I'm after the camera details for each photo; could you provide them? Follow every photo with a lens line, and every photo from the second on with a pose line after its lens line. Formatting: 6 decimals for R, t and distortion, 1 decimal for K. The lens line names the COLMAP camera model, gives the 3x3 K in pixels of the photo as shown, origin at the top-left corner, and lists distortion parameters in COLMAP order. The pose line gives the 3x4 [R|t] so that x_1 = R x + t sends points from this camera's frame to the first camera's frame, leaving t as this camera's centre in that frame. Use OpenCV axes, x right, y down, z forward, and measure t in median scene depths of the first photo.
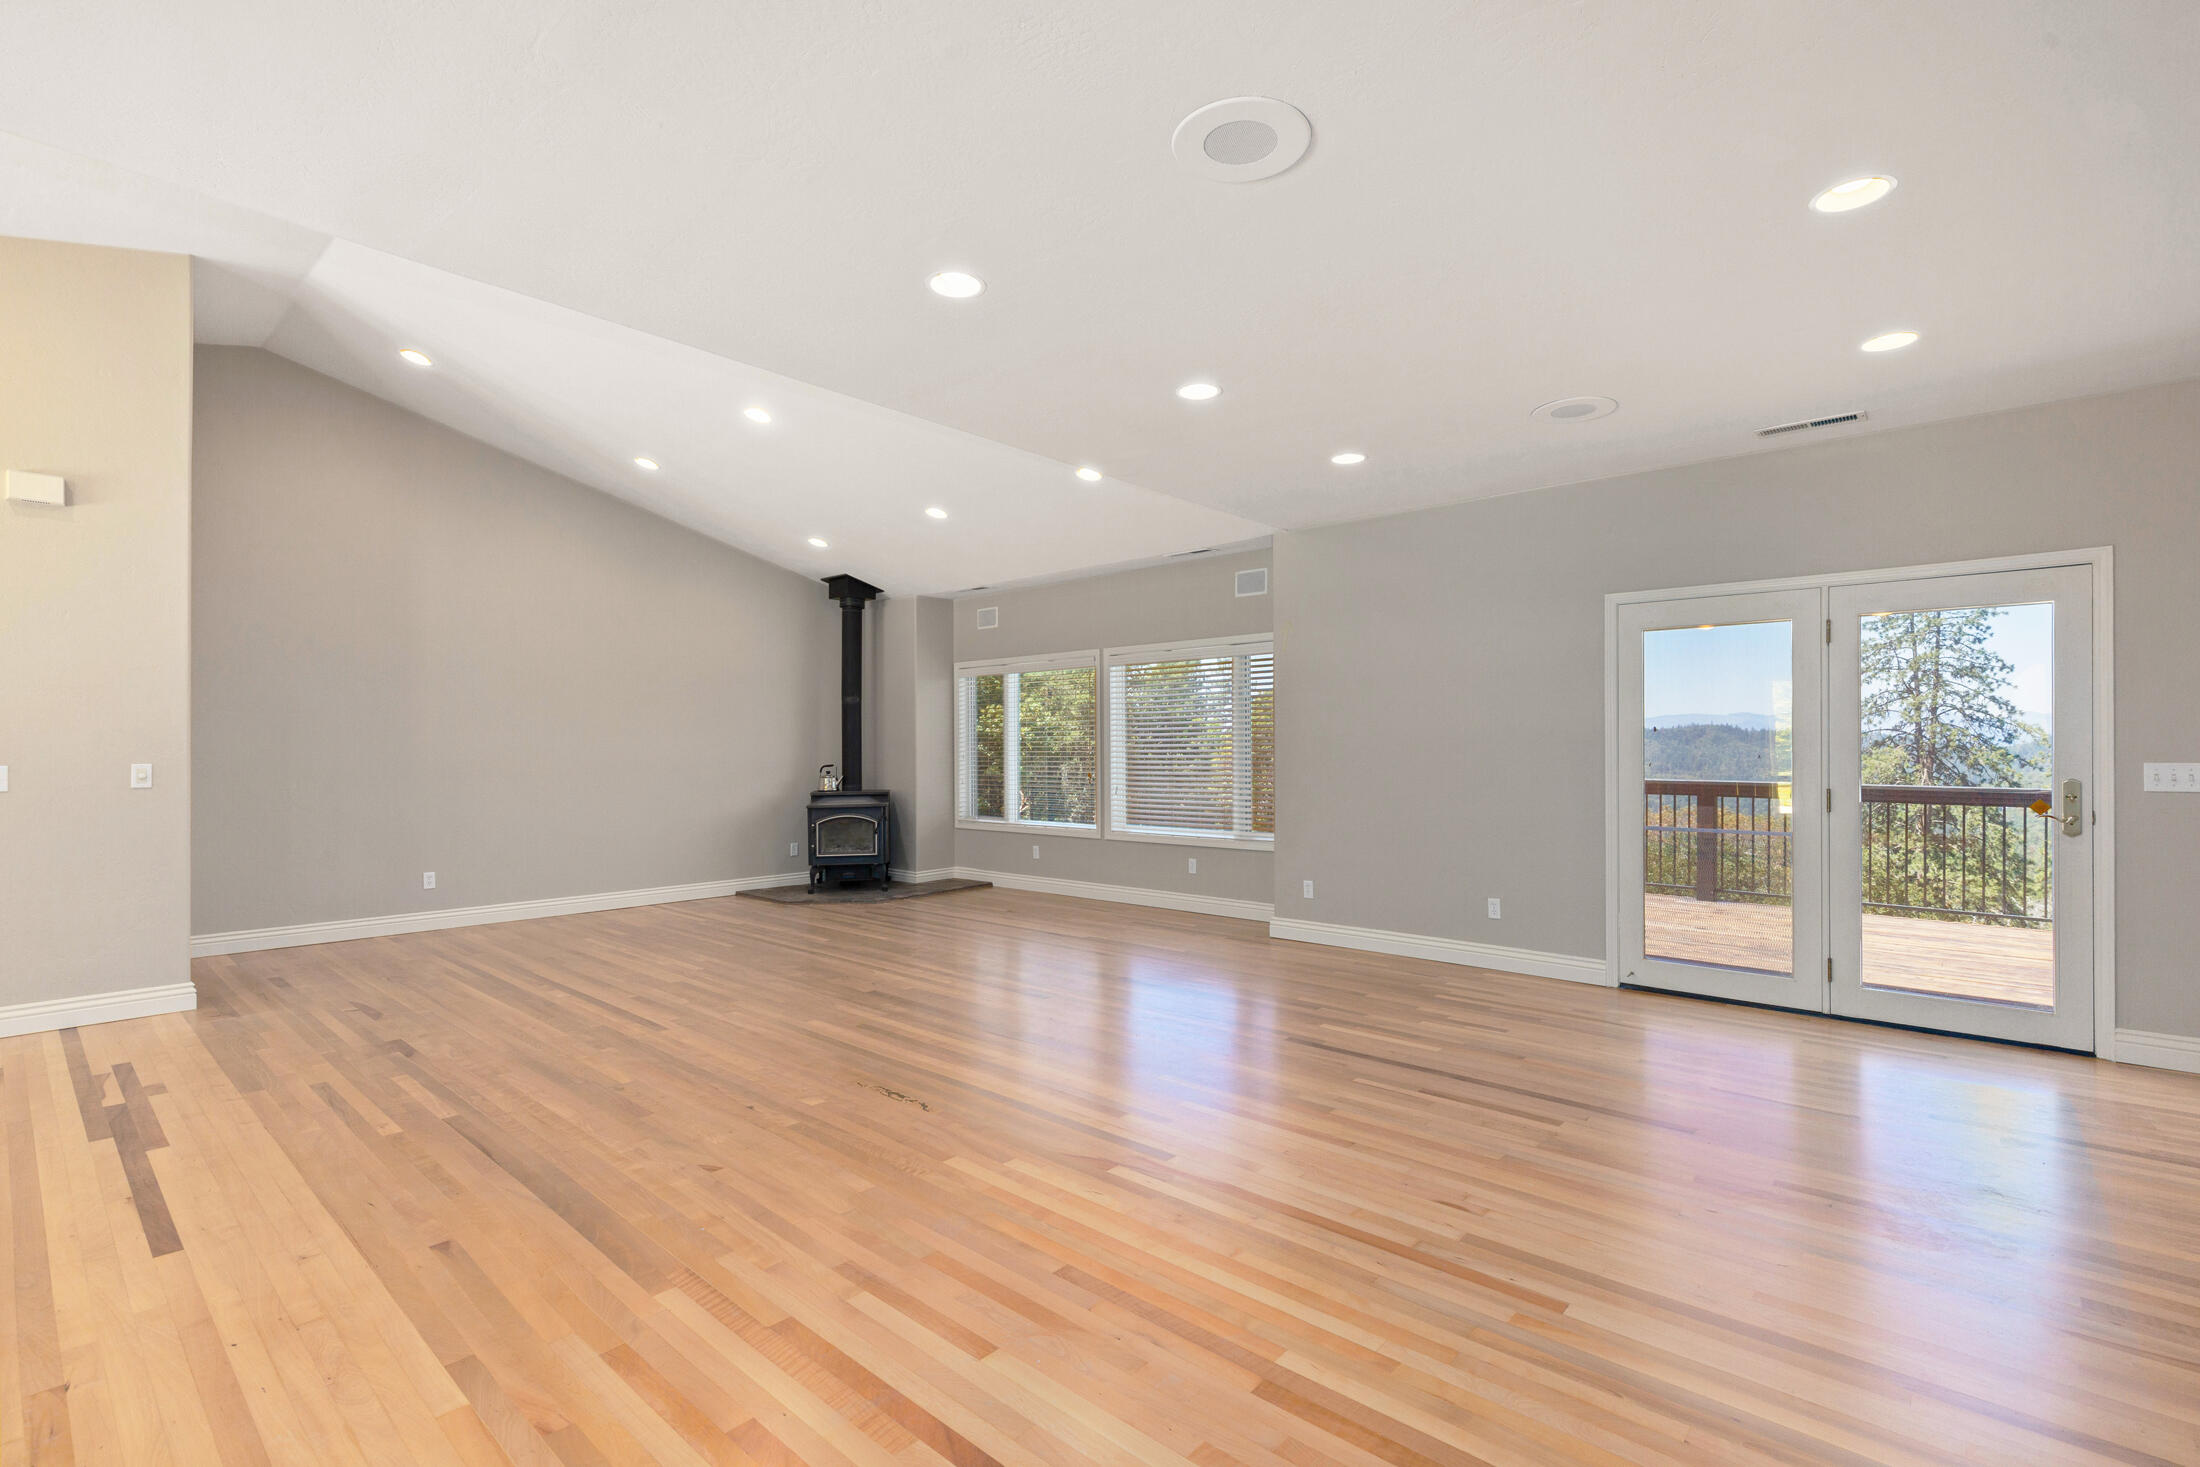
lens RADIAL K [[1003.2, 0, 1113.1], [0, 1003.2, 746.4], [0, 0, 1]] dist [0.007226, -0.000396]
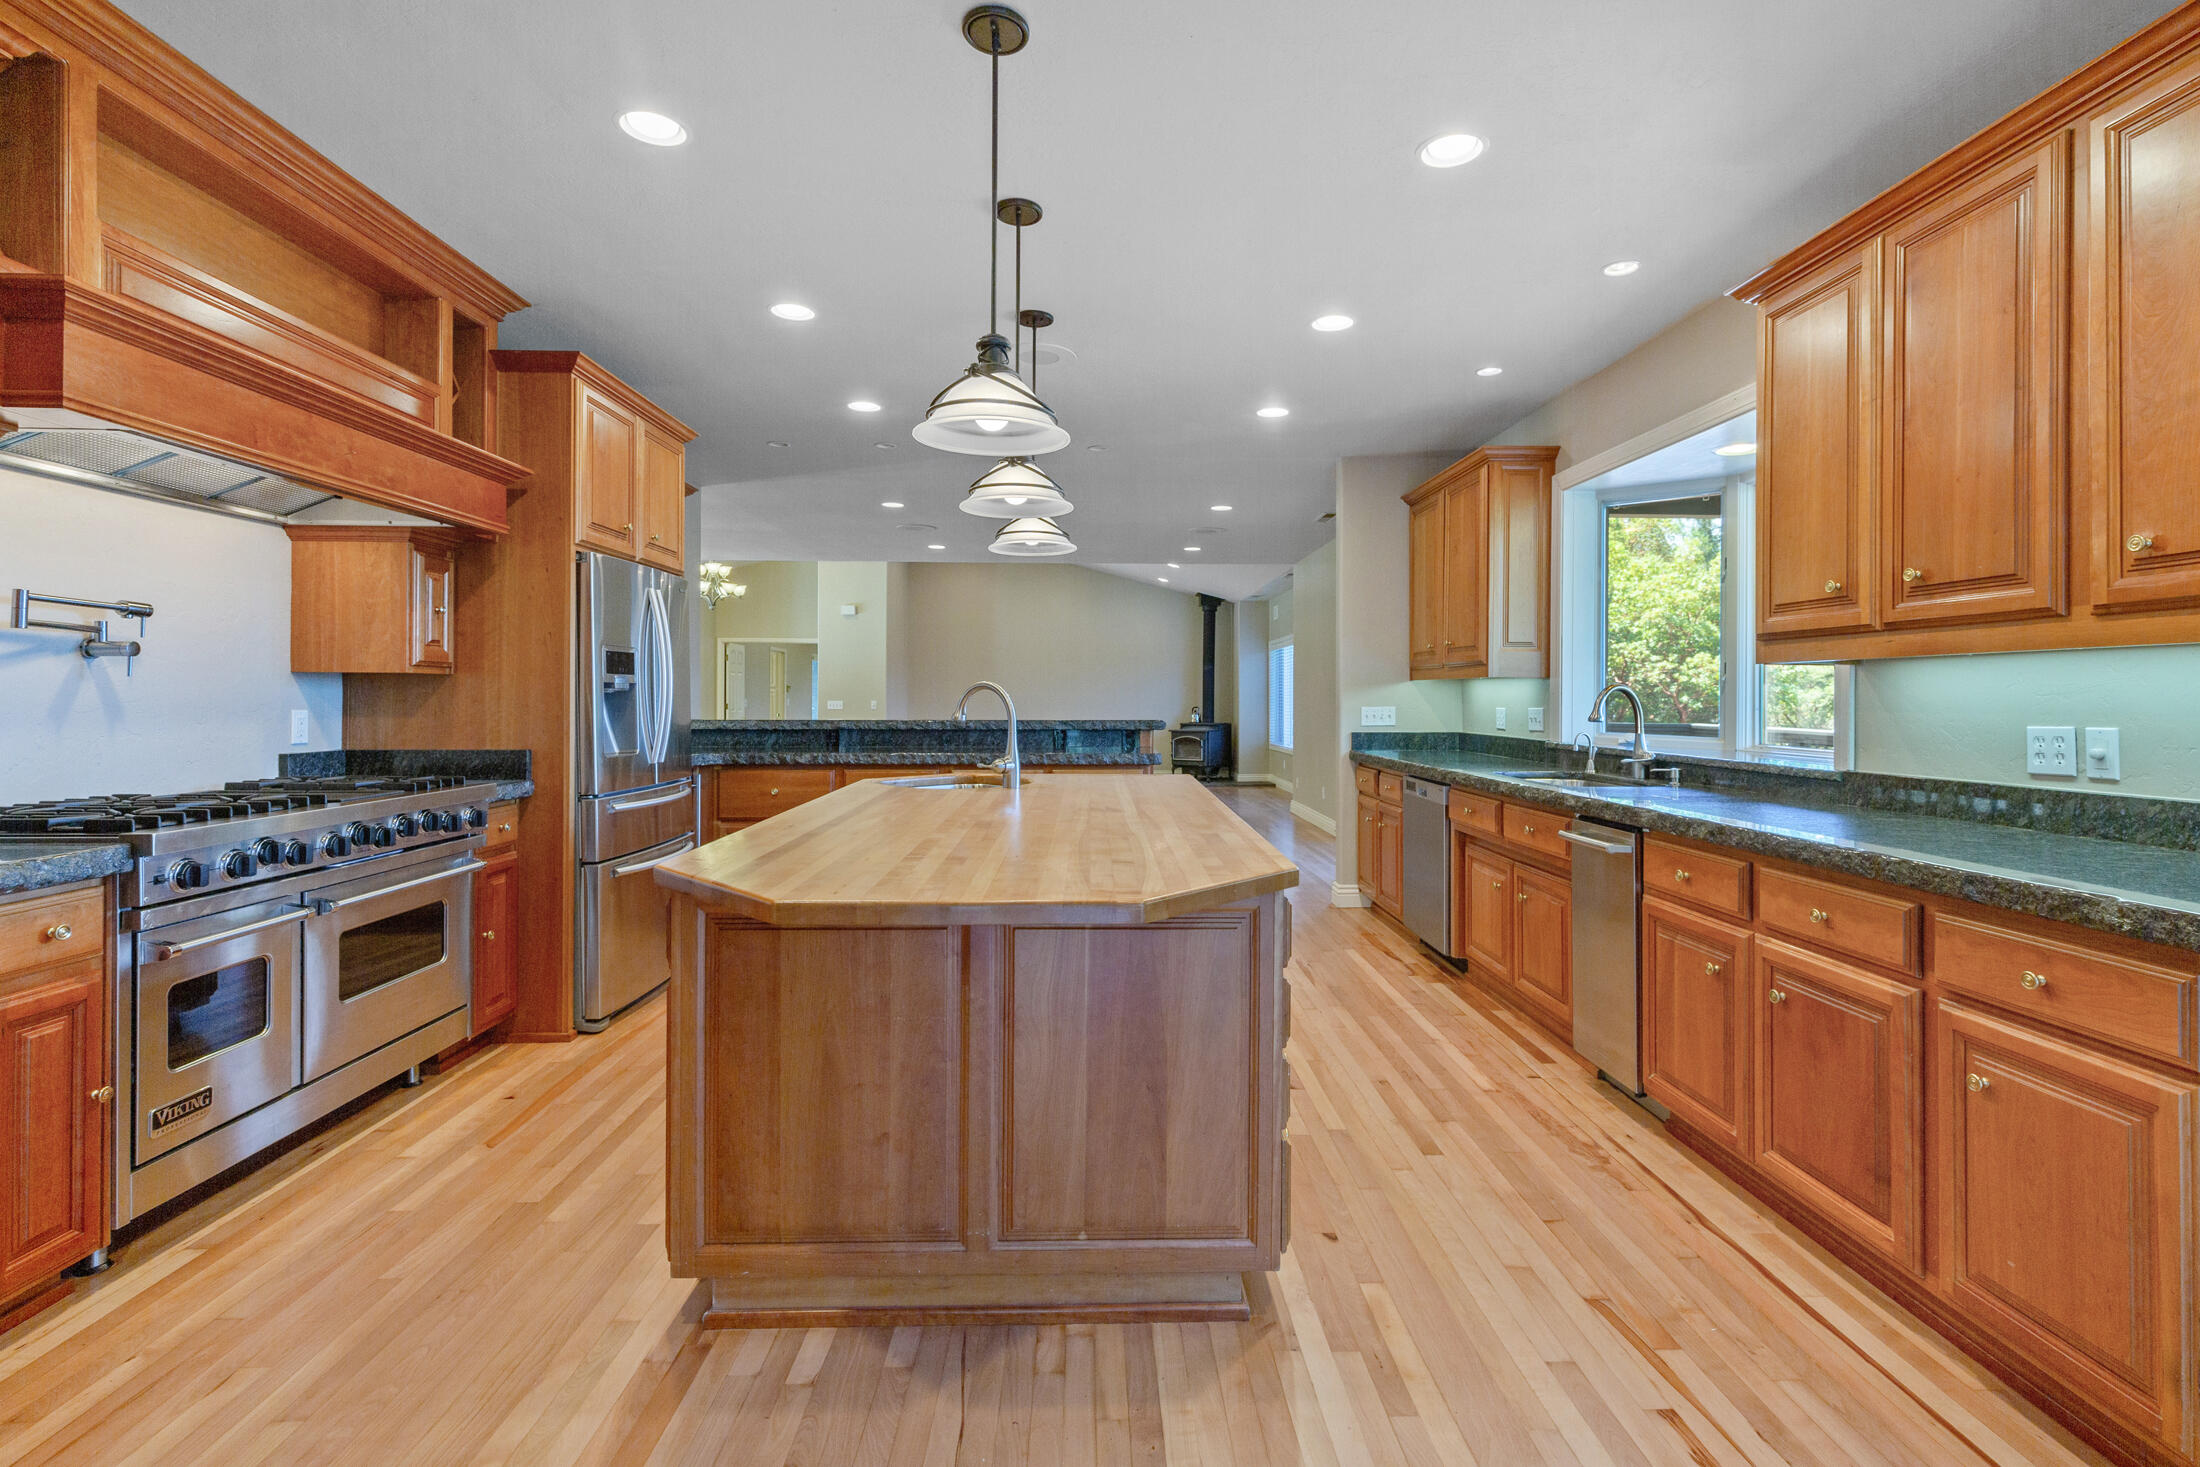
lens RADIAL K [[1003.2, 0, 1098.0], [0, 1003.2, 691.0], [0, 0, 1]] dist [0.007226, -0.000396]
pose [[0.683117, -0.000902, -0.730309, 0.888140], [-0.000294, 0.999999, -0.001509, -0.005573], [0.730309, 0.001245, 0.683116, -0.272902]]
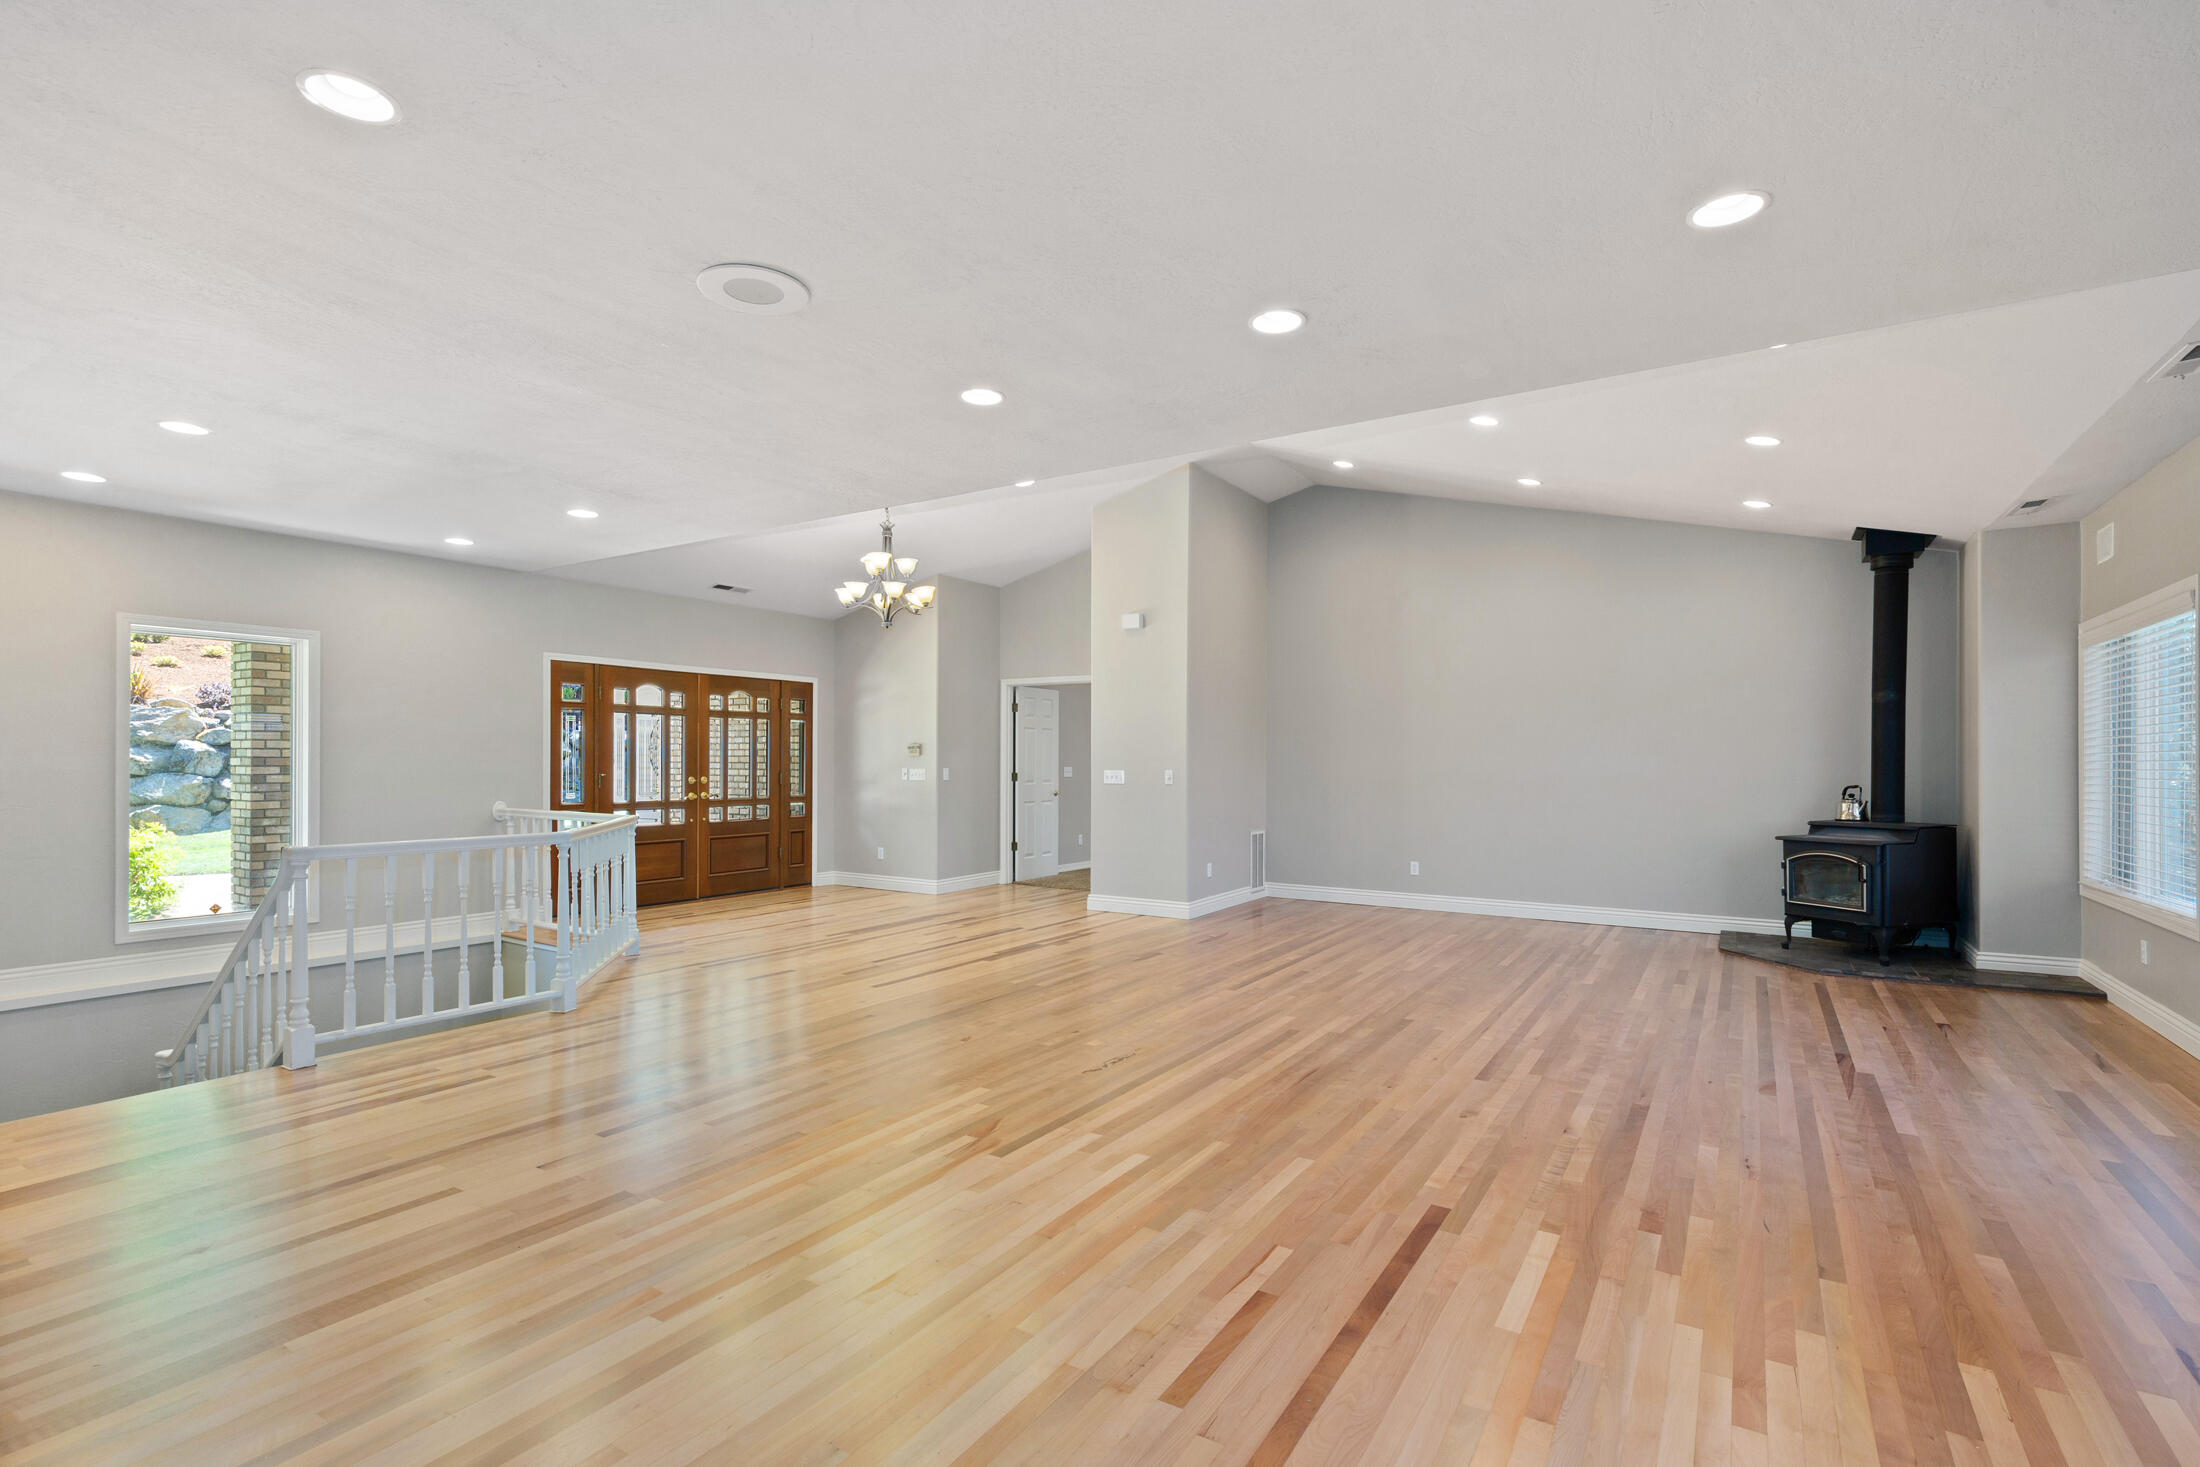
lens RADIAL K [[1003.2, 0, 1071.5], [0, 1003.2, 758.6], [0, 0, 1]] dist [0.007226, -0.000396]
pose [[0.142971, -0.000707, -0.989727, 0.408997], [-0.001085, 0.999999, -0.000871, -0.000507], [0.989726, 0.001198, 0.142970, 0.344057]]
